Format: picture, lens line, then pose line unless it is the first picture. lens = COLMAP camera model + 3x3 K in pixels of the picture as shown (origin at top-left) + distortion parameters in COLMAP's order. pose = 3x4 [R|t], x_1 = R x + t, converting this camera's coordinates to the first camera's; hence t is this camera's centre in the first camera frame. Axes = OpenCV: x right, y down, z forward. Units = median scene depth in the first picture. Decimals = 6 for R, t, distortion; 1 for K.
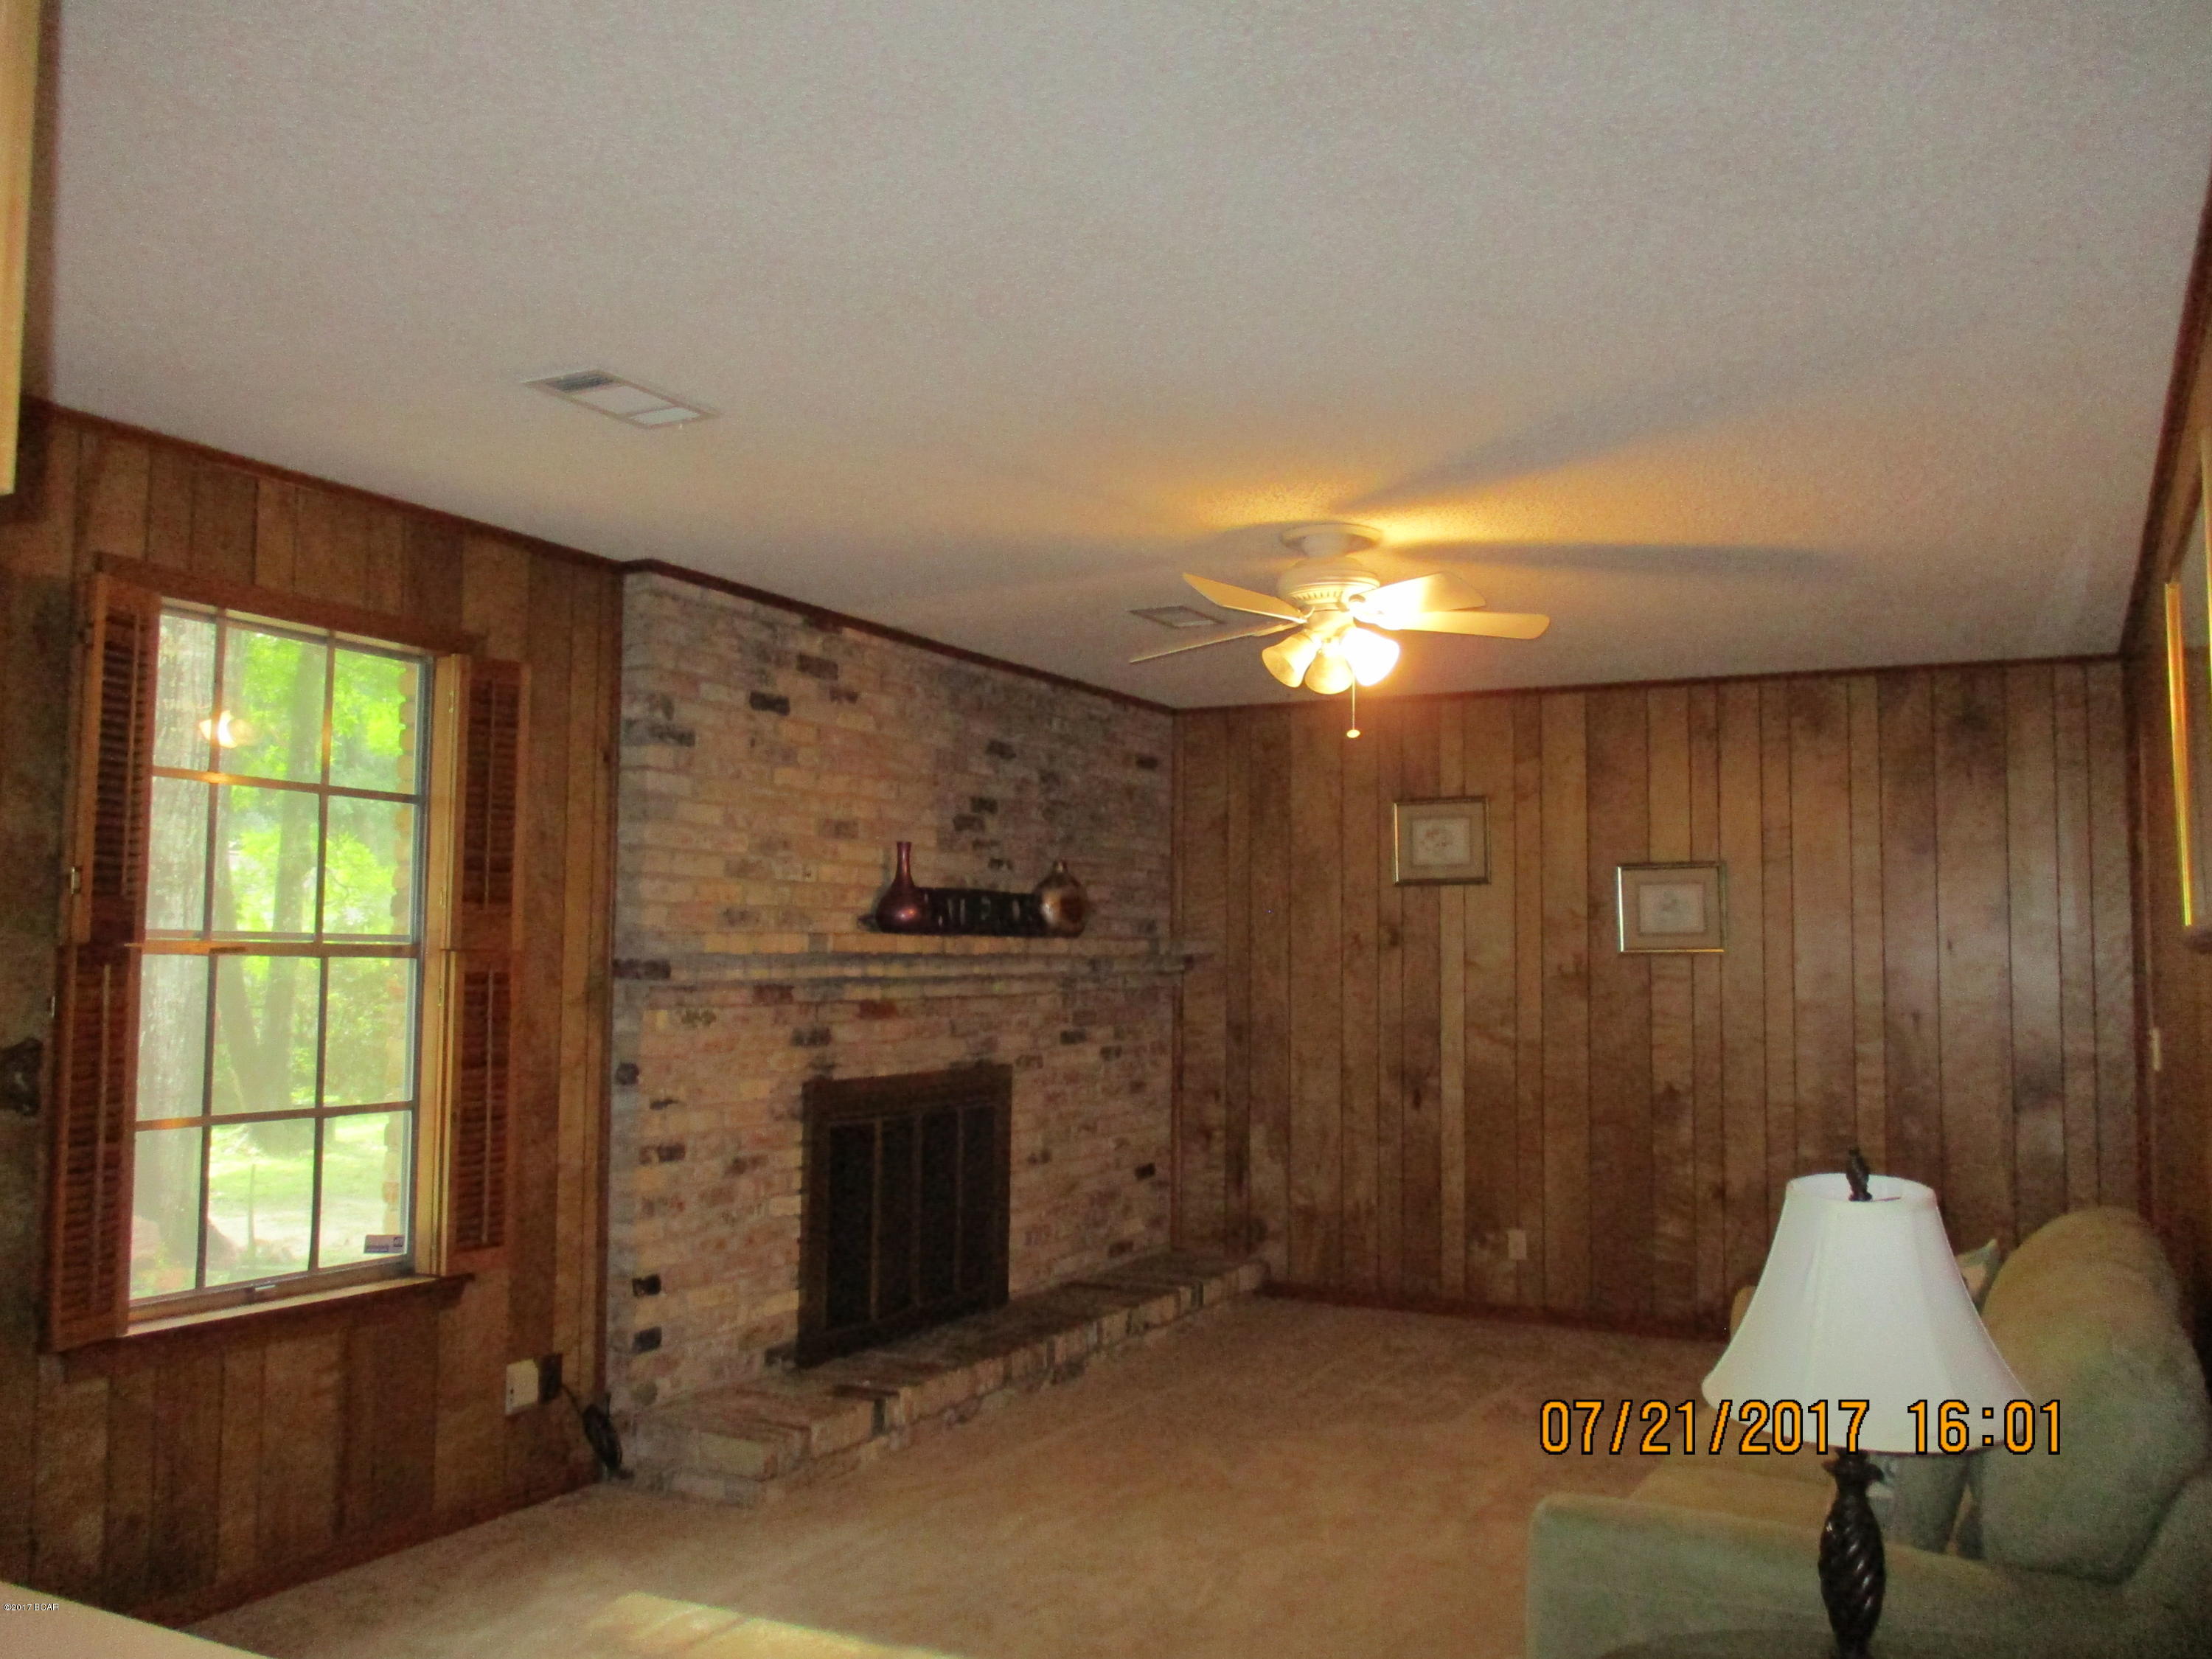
lens RADIAL K [[1829.9, 0, 1104.6], [0, 1829.9, 833.7], [0, 0, 1]] dist [-0.031143, 0.011400]
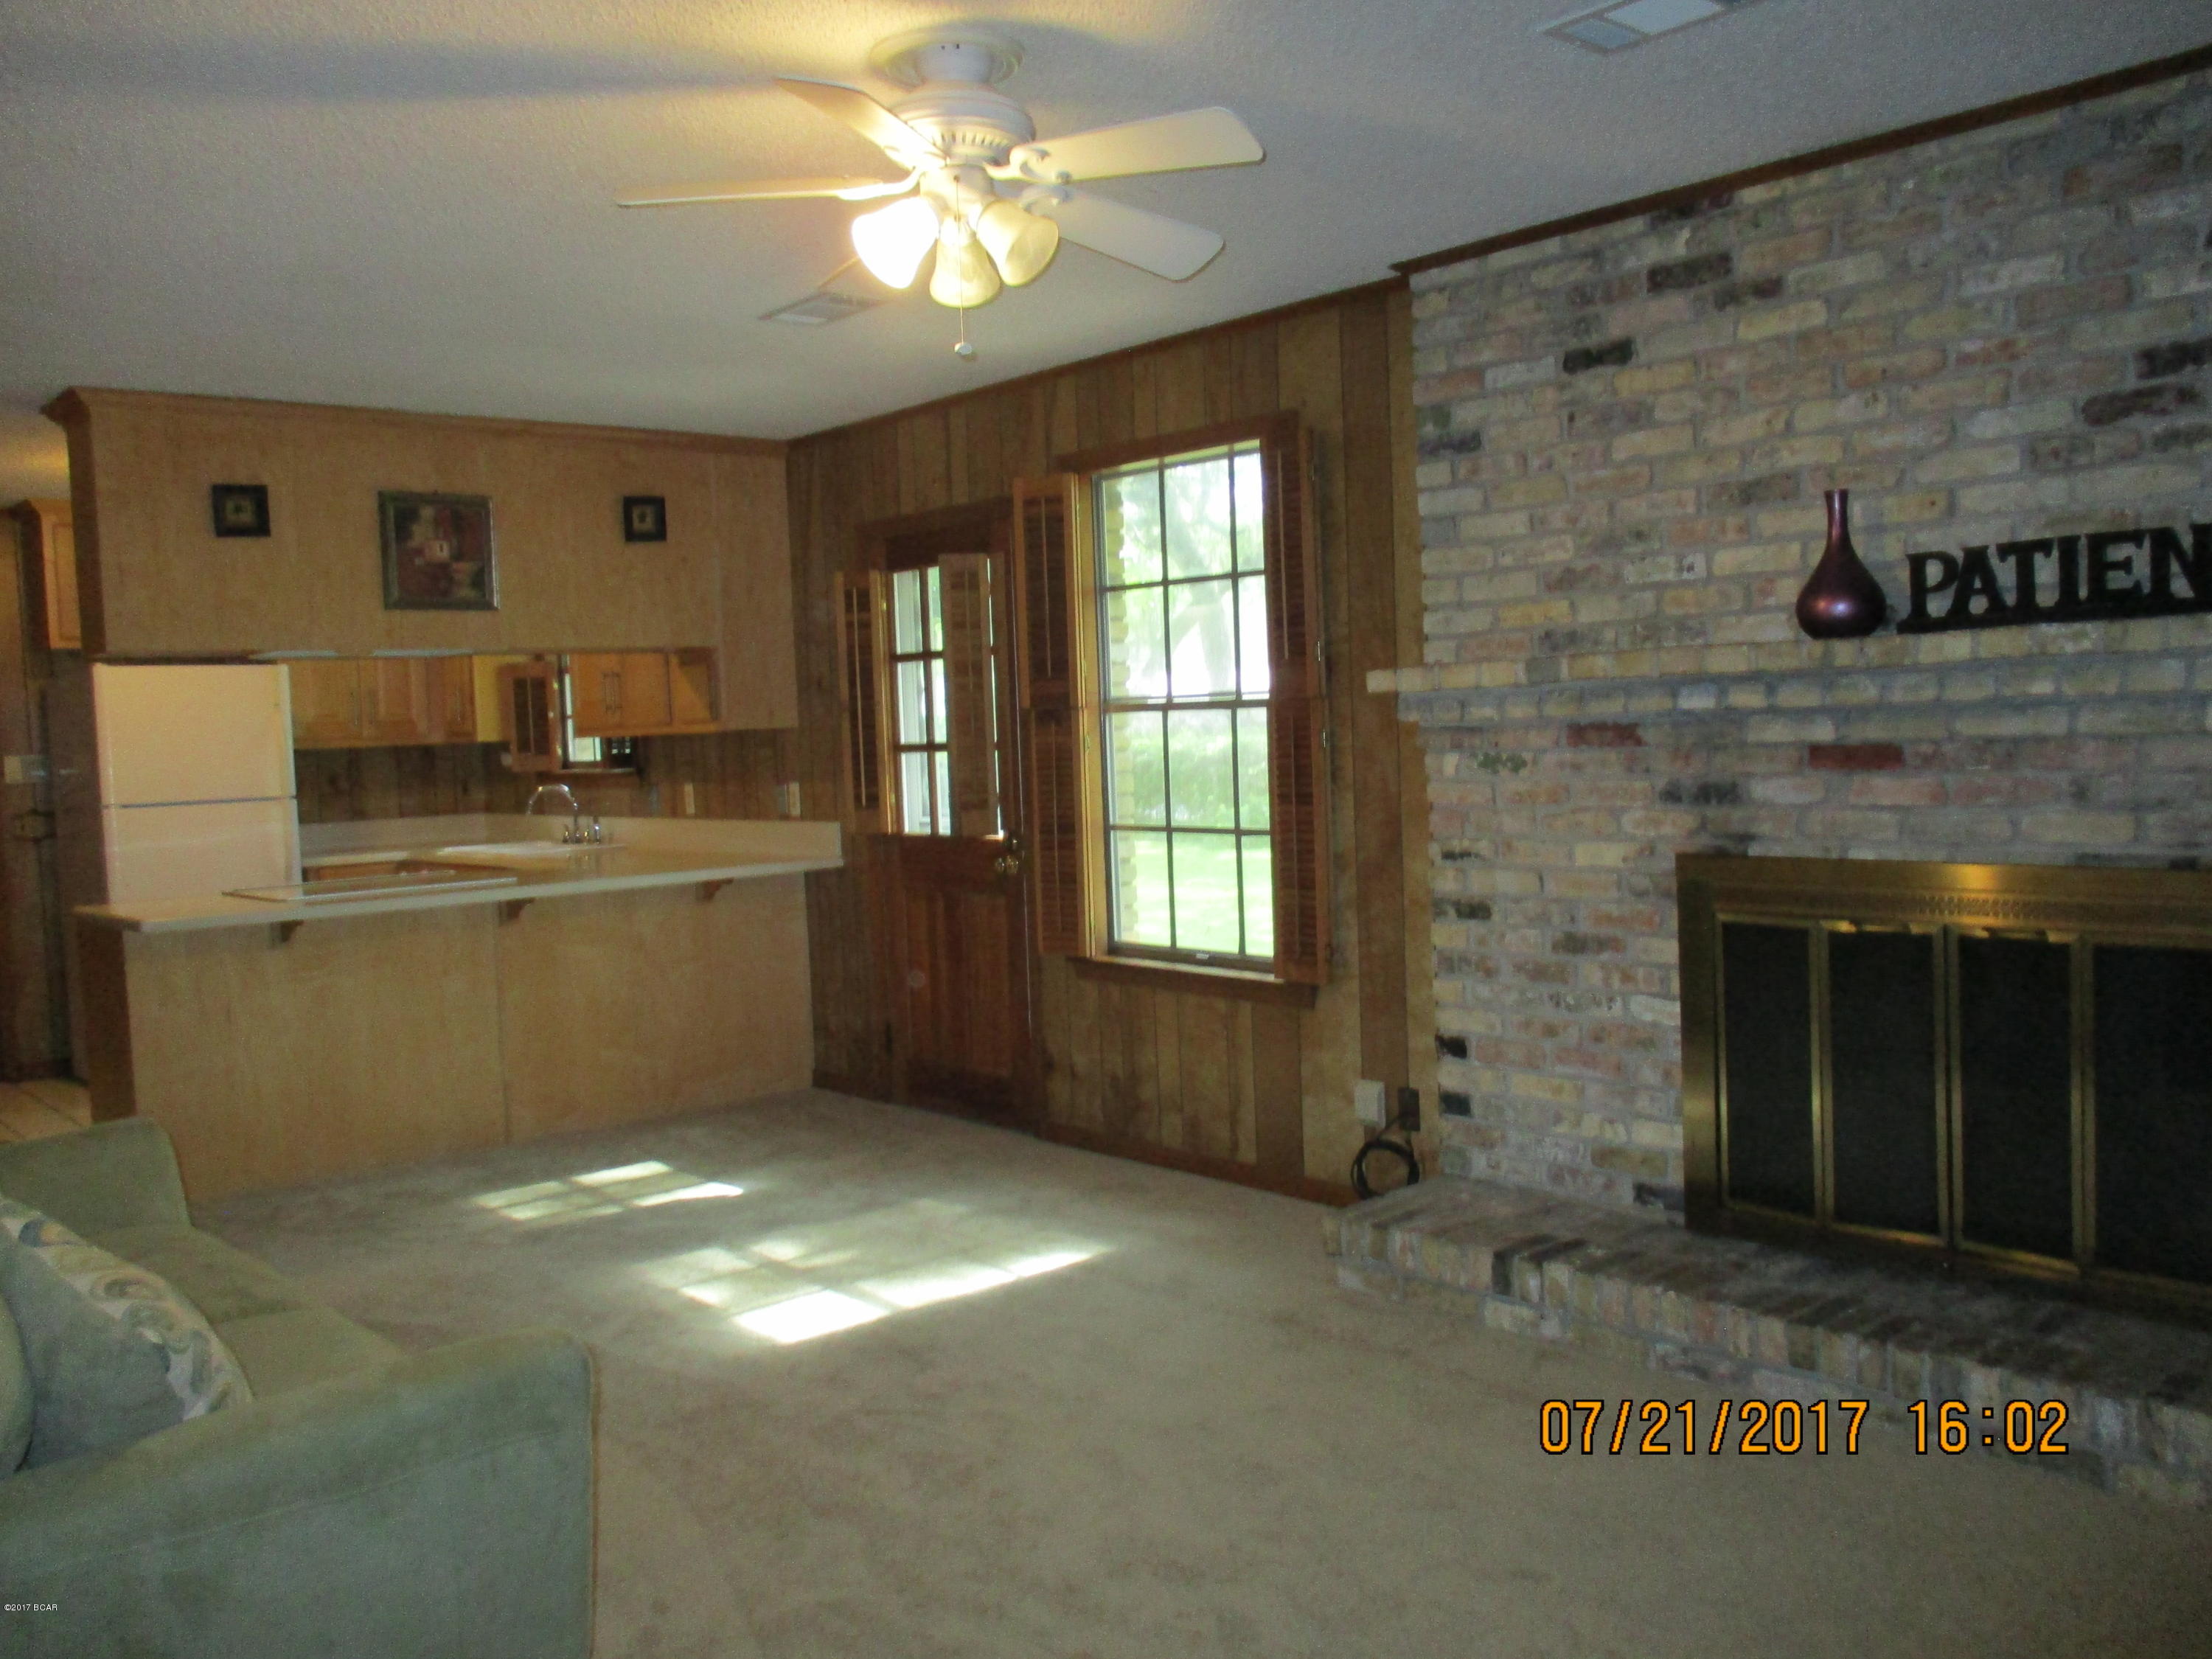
lens RADIAL K [[1829.9, 0, 1104.6], [0, 1829.9, 833.7], [0, 0, 1]] dist [-0.031143, 0.011400]
pose [[-0.353039, 0.063429, -0.933456, 0.628147], [0.101873, 0.994373, 0.029039, 0.085946], [0.930046, -0.084842, -0.357514, 1.084175]]
